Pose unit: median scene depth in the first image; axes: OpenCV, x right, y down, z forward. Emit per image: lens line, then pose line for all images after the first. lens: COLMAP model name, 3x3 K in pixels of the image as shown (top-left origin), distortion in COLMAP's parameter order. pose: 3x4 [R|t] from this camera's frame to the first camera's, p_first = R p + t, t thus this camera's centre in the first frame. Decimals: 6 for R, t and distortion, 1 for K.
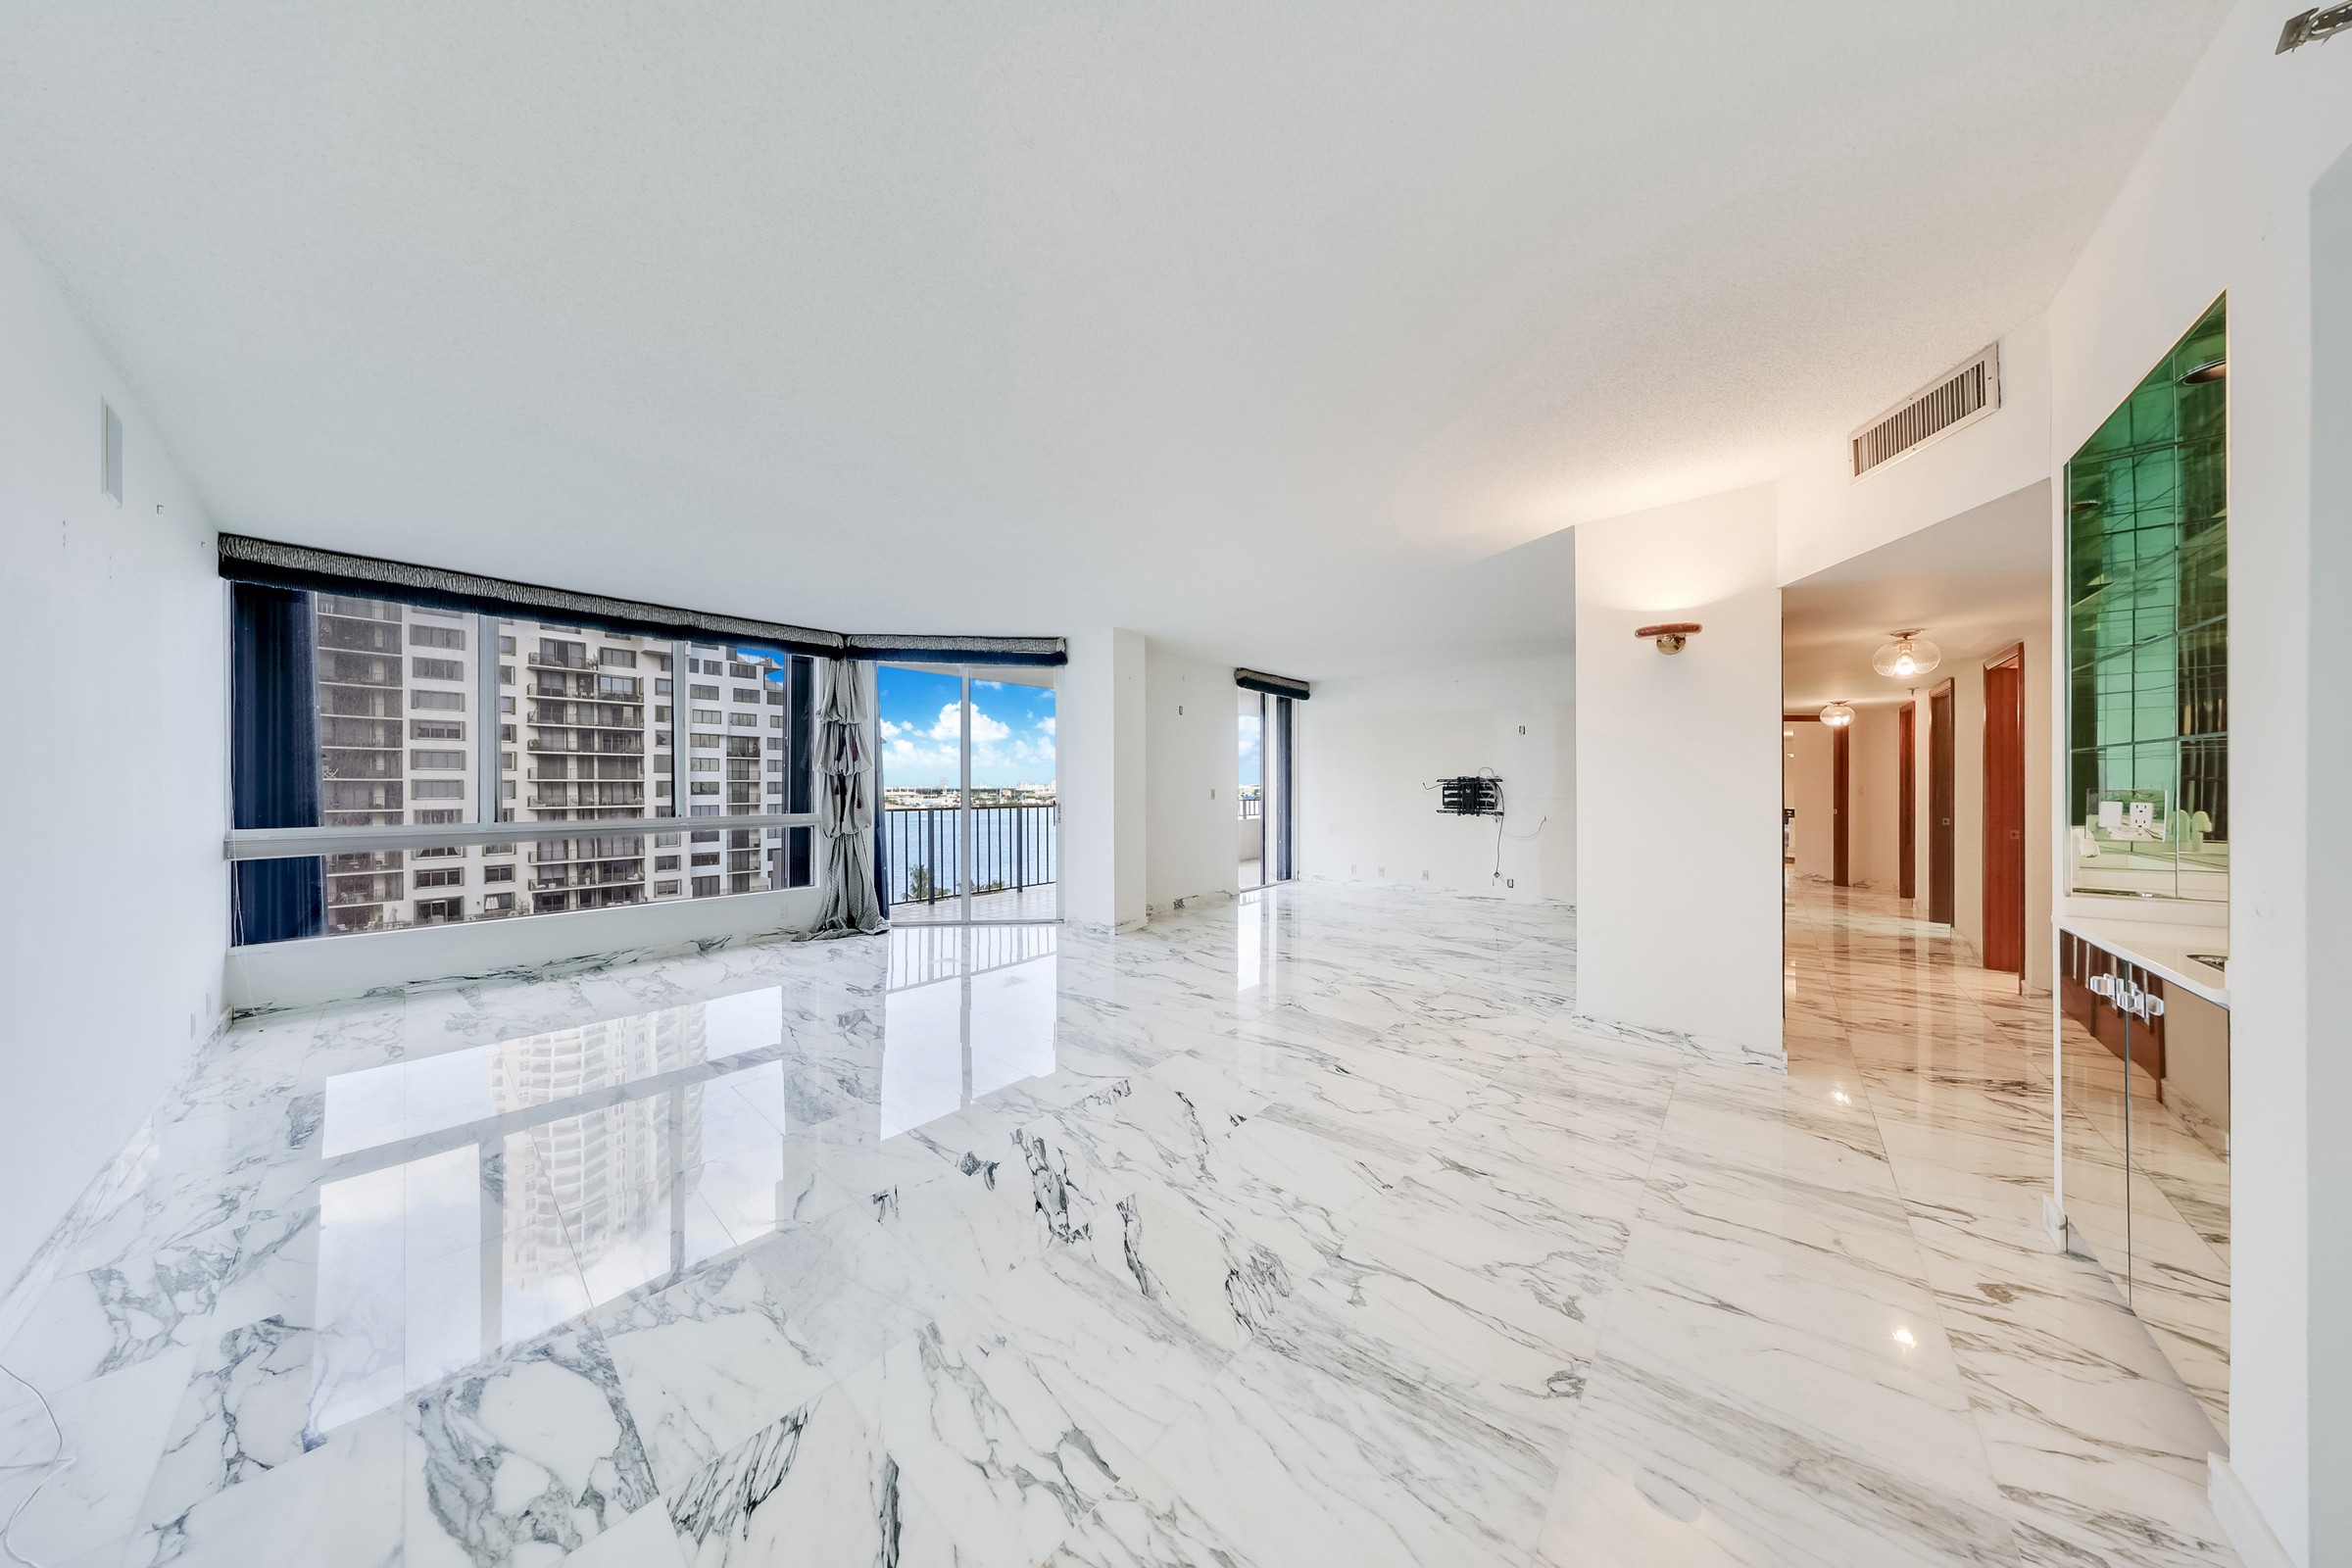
lens RADIAL K [[672.7, 0, 1179.9], [0, 672.7, 789.9], [0, 0, 1]] dist [-0.000457, -0.000002]
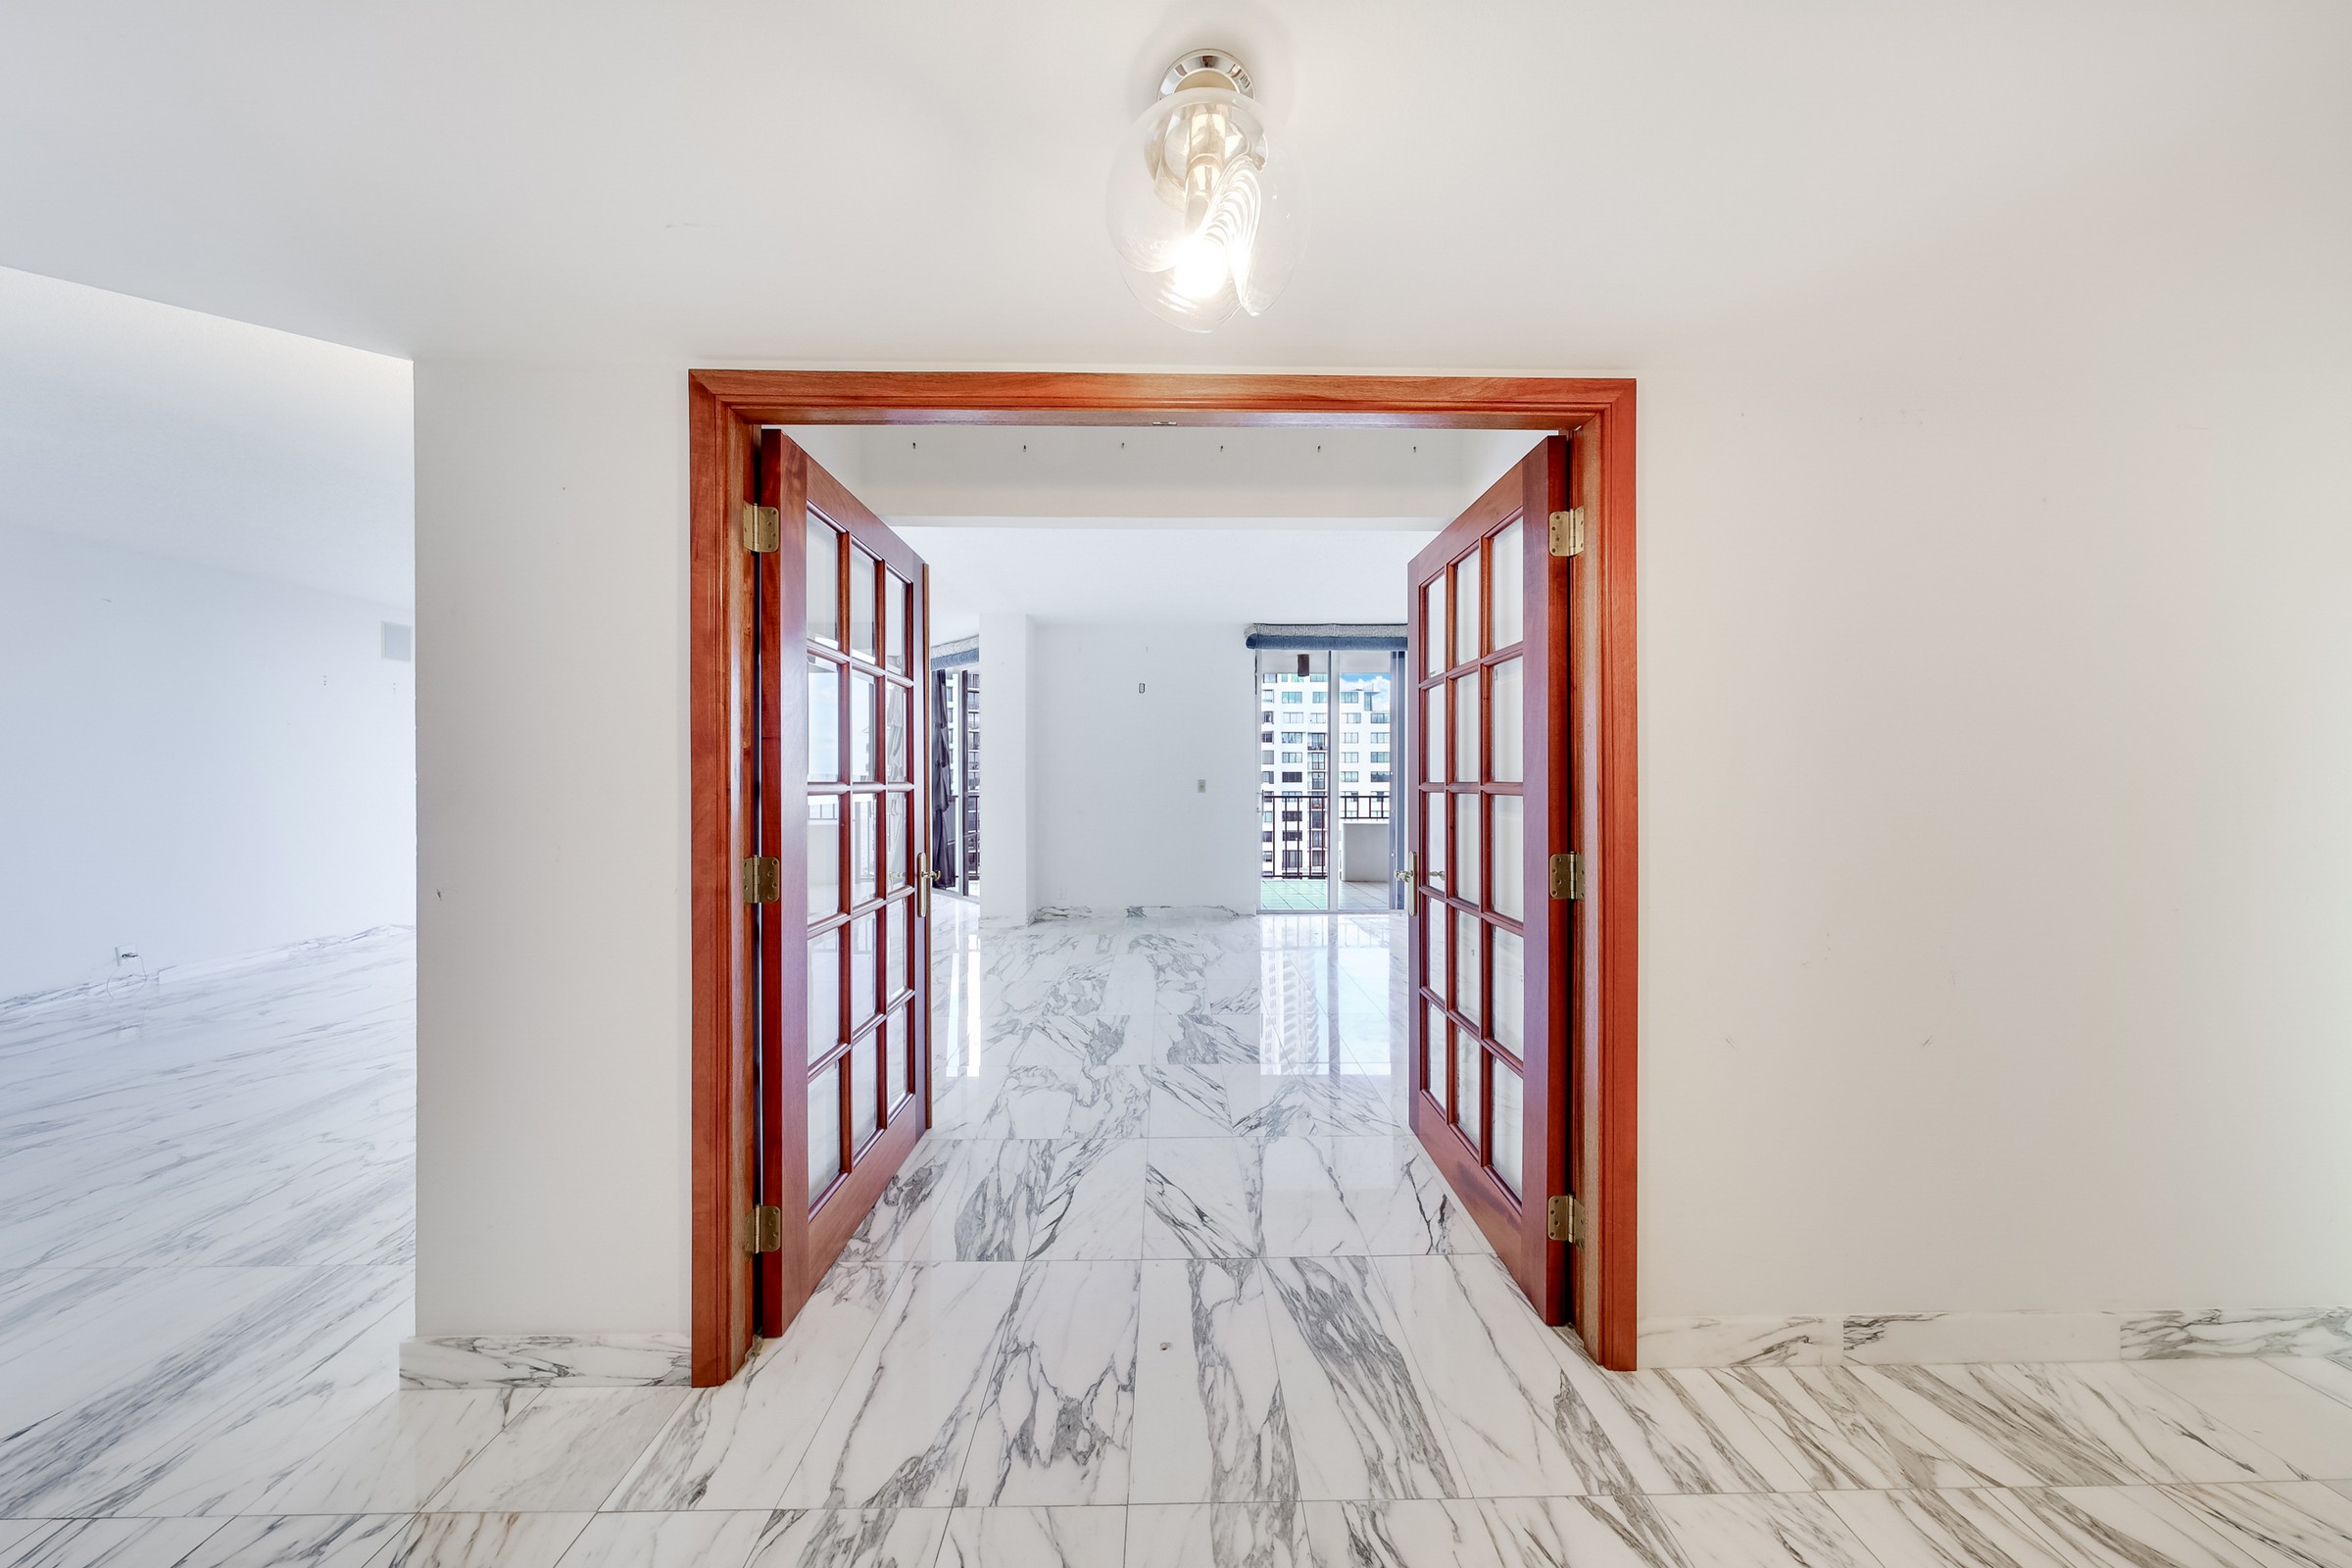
lens RADIAL K [[672.7, 0, 1179.9], [0, 672.7, 789.9], [0, 0, 1]] dist [-0.000457, -0.000002]
pose [[0.665575, 0.011258, -0.746246, 0.618821], [0.002069, 0.999855, 0.016930, -0.003075], [0.746328, -0.012812, 0.665455, 0.419043]]
